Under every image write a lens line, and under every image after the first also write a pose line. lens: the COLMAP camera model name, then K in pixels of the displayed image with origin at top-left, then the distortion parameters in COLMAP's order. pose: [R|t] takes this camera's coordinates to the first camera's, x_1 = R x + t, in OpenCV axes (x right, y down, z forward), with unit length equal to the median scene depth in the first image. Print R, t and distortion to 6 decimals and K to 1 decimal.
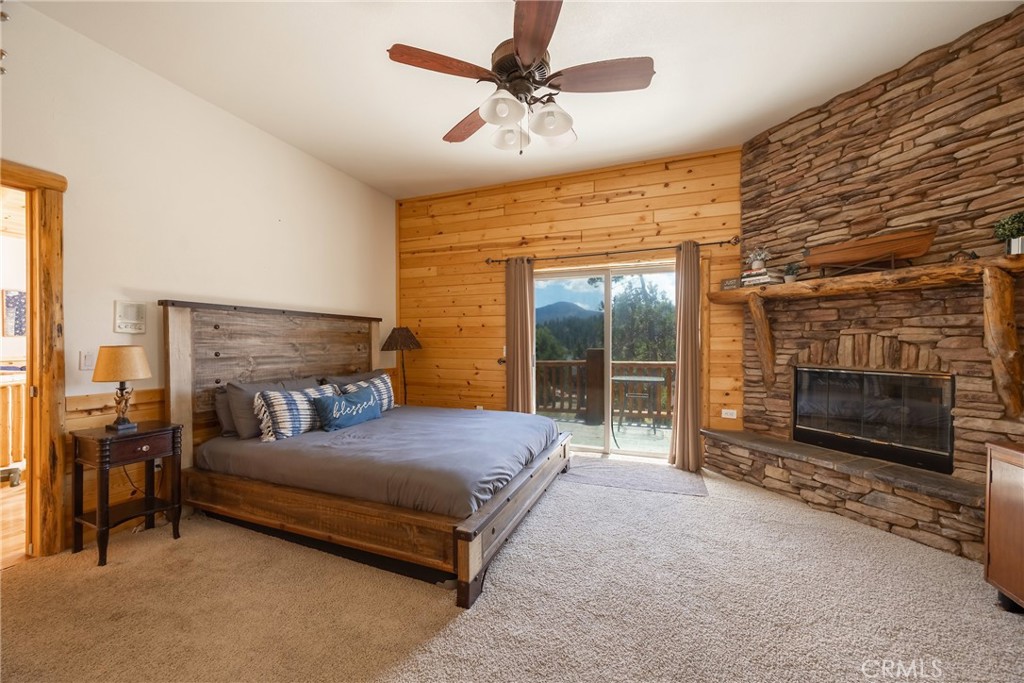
lens RADIAL K [[396.7, 0, 512.0], [0, 396.7, 341.5], [0, 0, 1]] dist [0.002940, 0.000378]
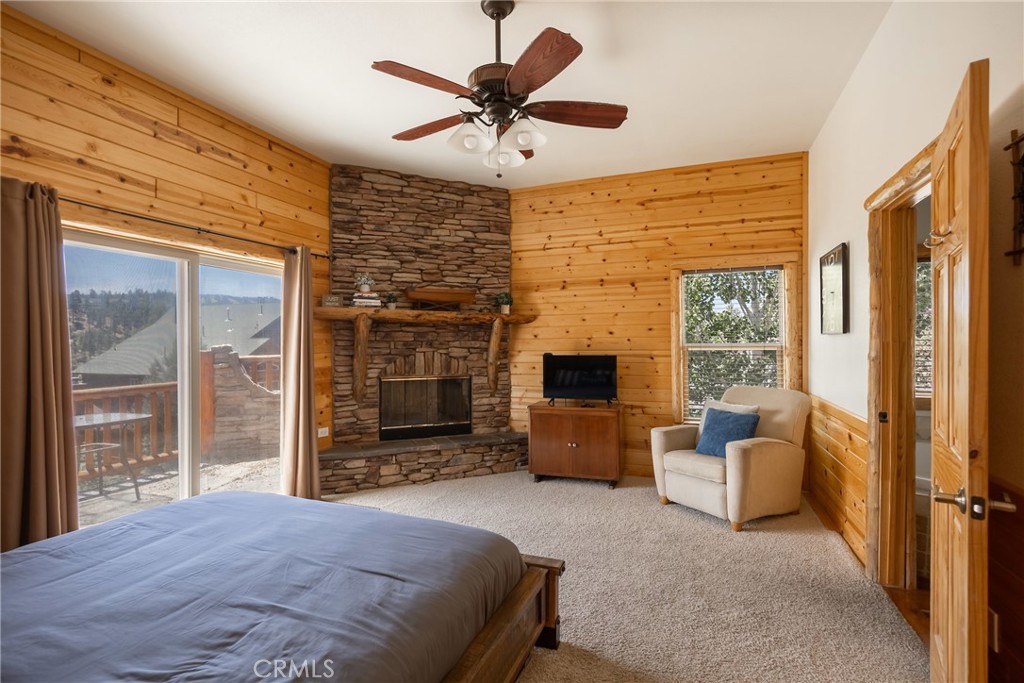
lens RADIAL K [[475.7, 0, 512.0], [0, 475.7, 341.5], [0, 0, 1]] dist [-0.000115, -0.000234]
pose [[-0.006370, 0.007015, 0.999955, -0.718962], [0.001547, 0.999974, -0.007005, -0.037200], [-0.999979, 0.001502, -0.006380, 0.622098]]
